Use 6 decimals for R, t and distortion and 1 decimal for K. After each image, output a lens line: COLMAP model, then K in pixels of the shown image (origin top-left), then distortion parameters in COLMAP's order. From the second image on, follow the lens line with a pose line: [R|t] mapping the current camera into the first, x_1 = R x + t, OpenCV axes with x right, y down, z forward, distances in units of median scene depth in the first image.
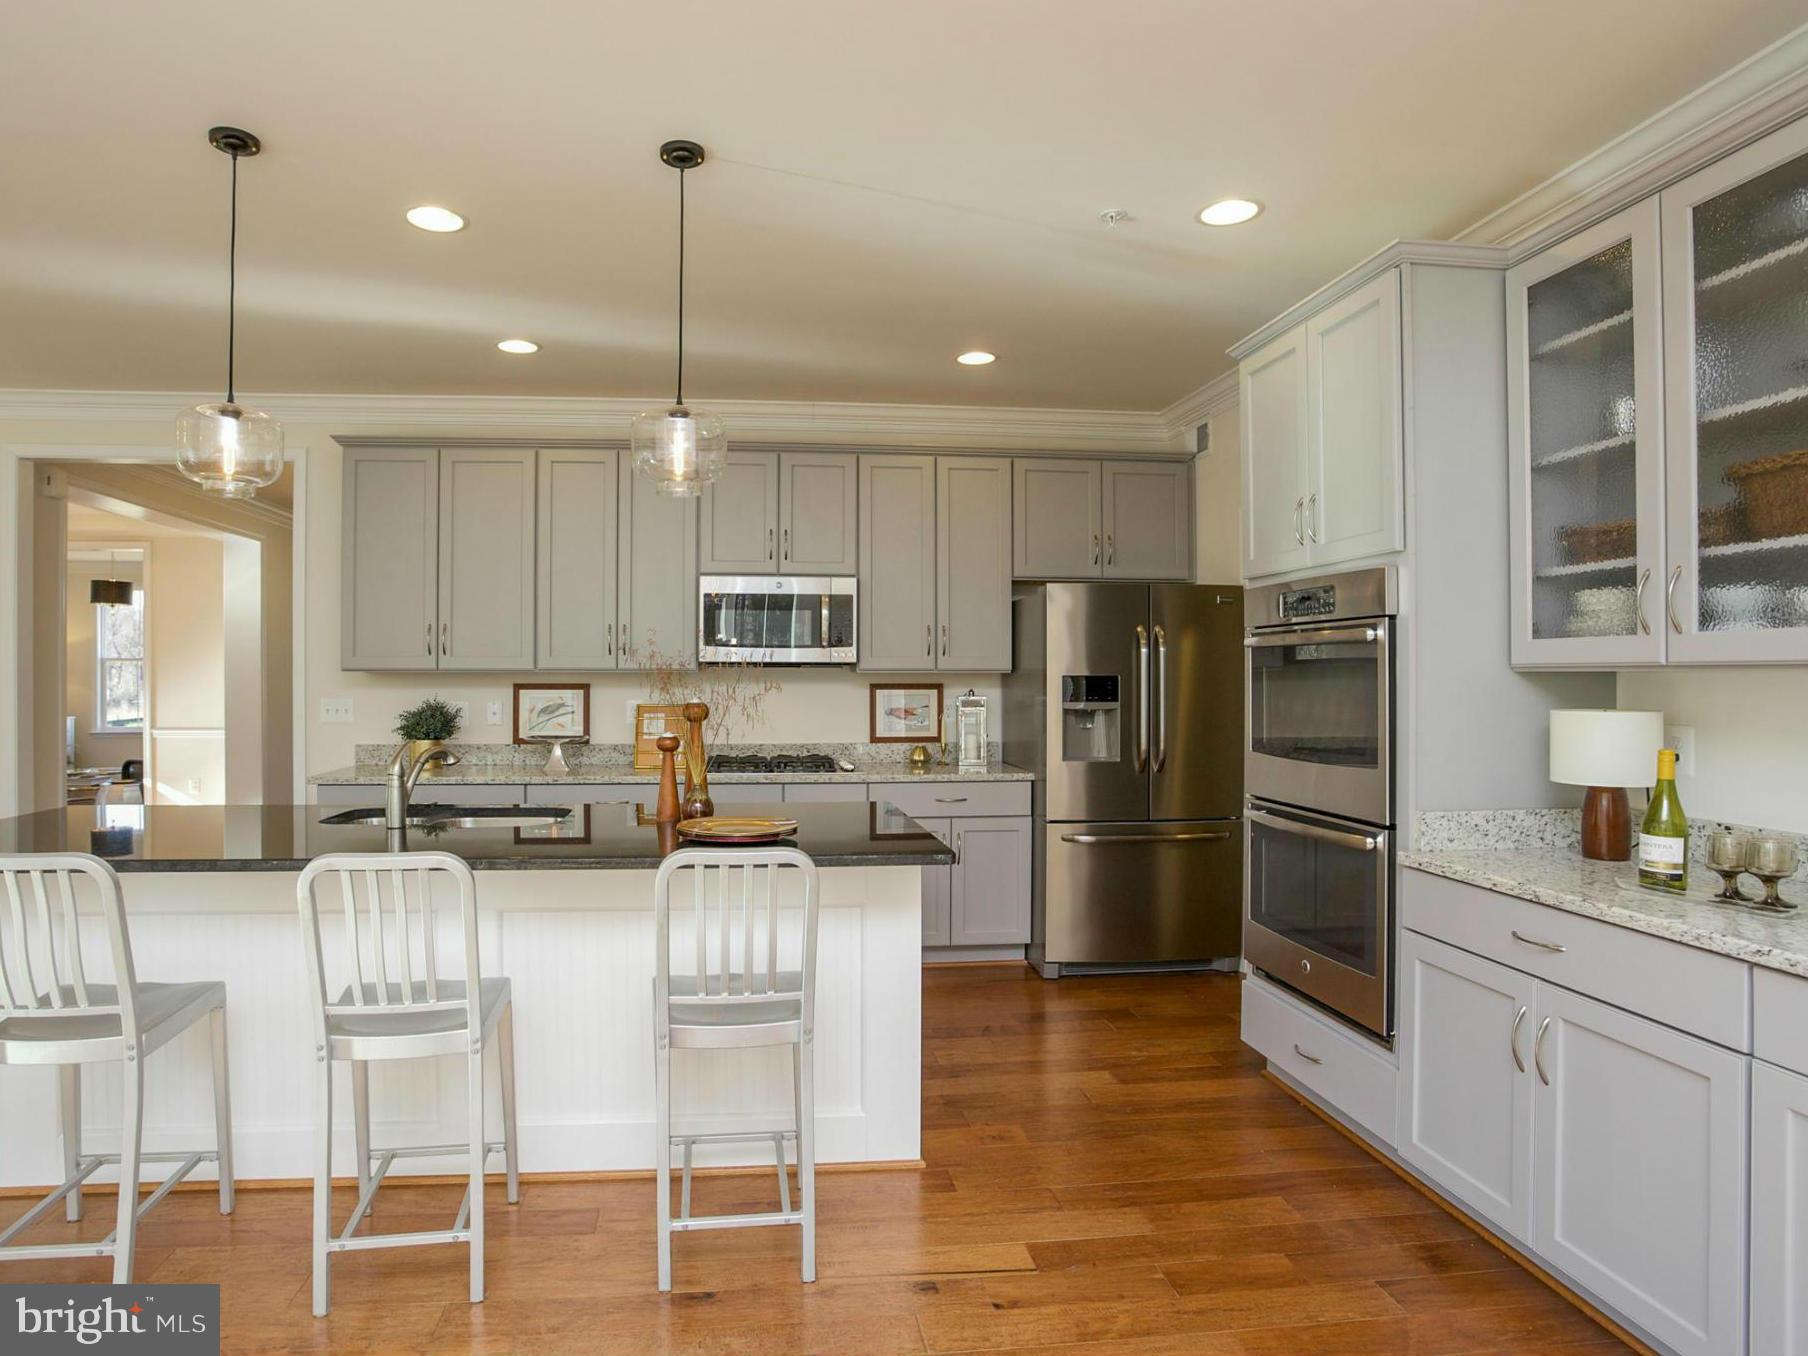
lens RADIAL K [[983.0, 0, 902.7], [0, 983.0, 687.9], [0, 0, 1]] dist [-0.051431, 0.000629]
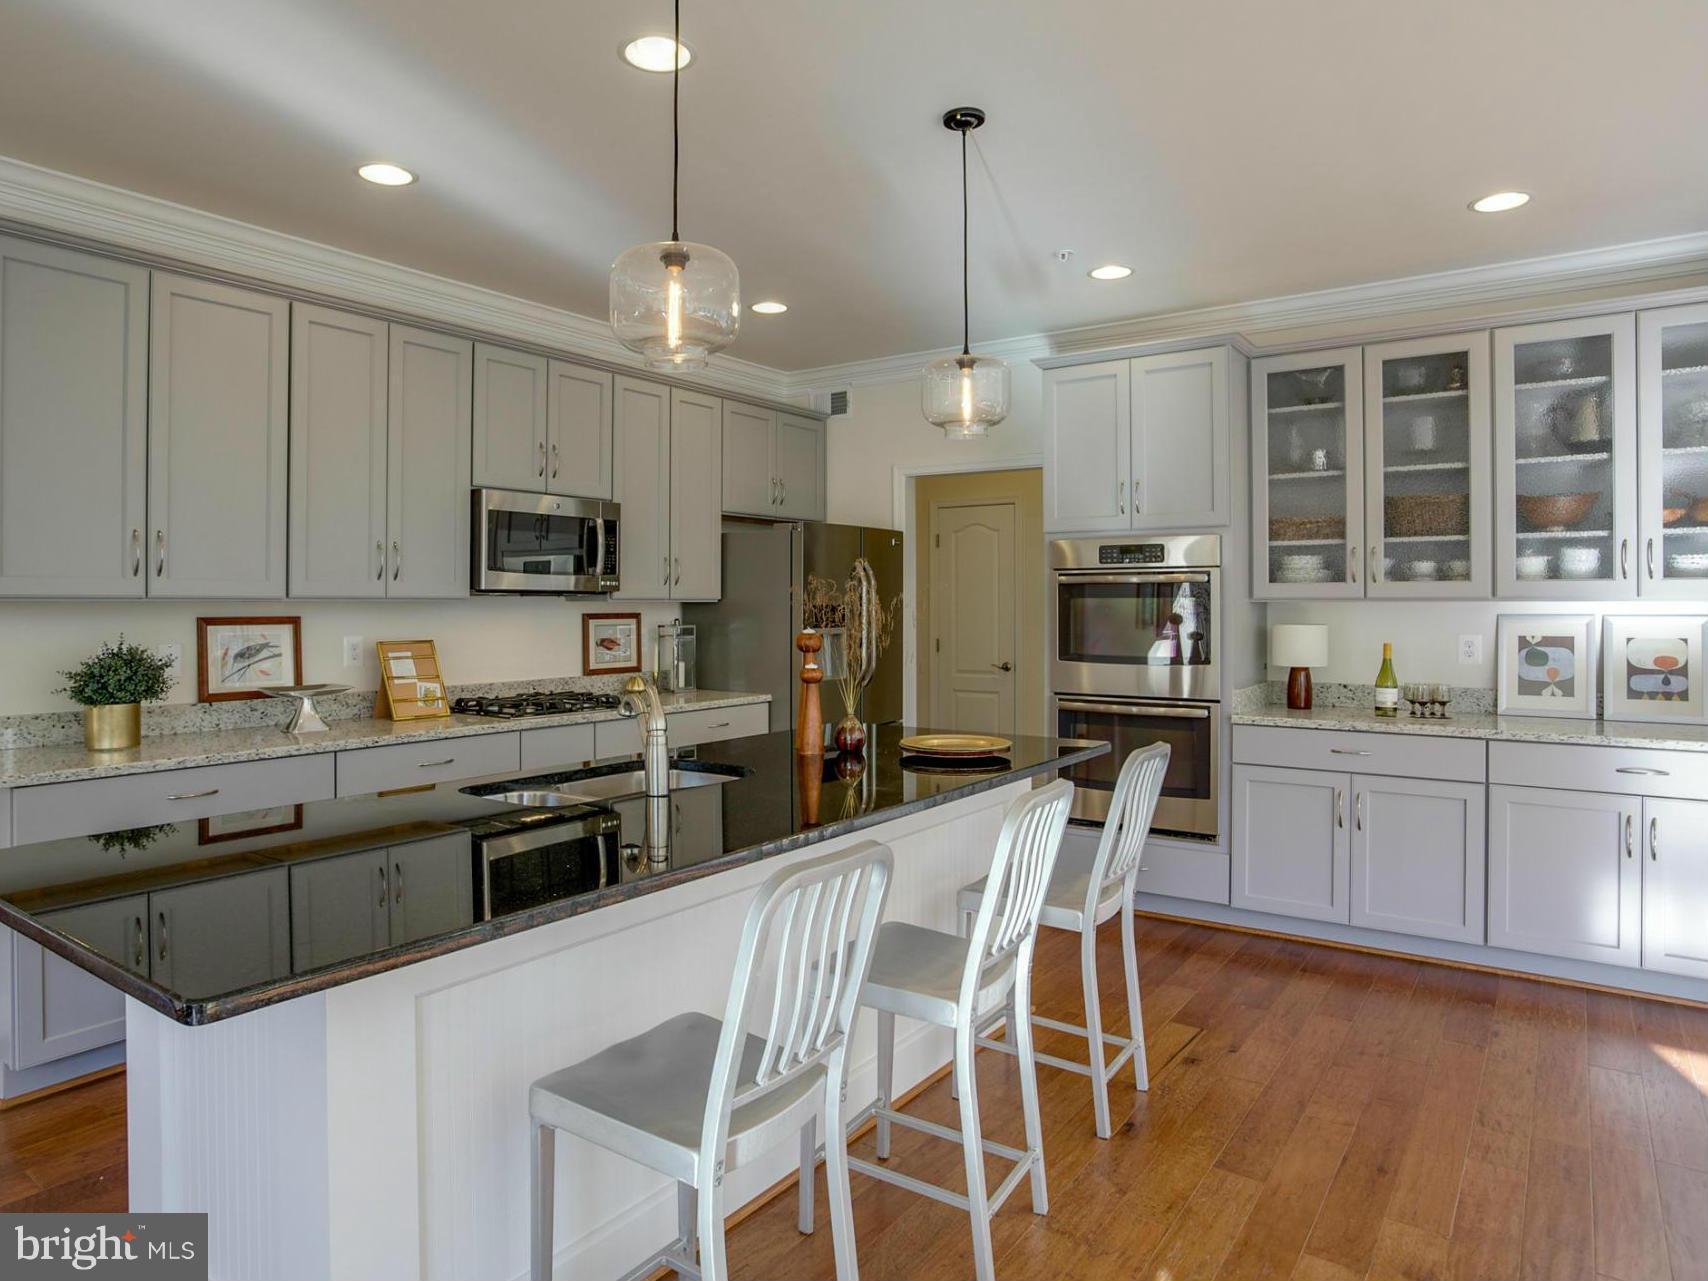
lens RADIAL K [[979.3, 0, 845.9], [0, 979.3, 609.0], [0, 0, 1]] dist [-0.042376, 0.001486]
pose [[0.698737, -0.005831, 0.715355, -0.594143], [0.009954, 0.999949, -0.001573, -0.005172], [-0.715310, 0.008220, 0.698759, 0.185754]]
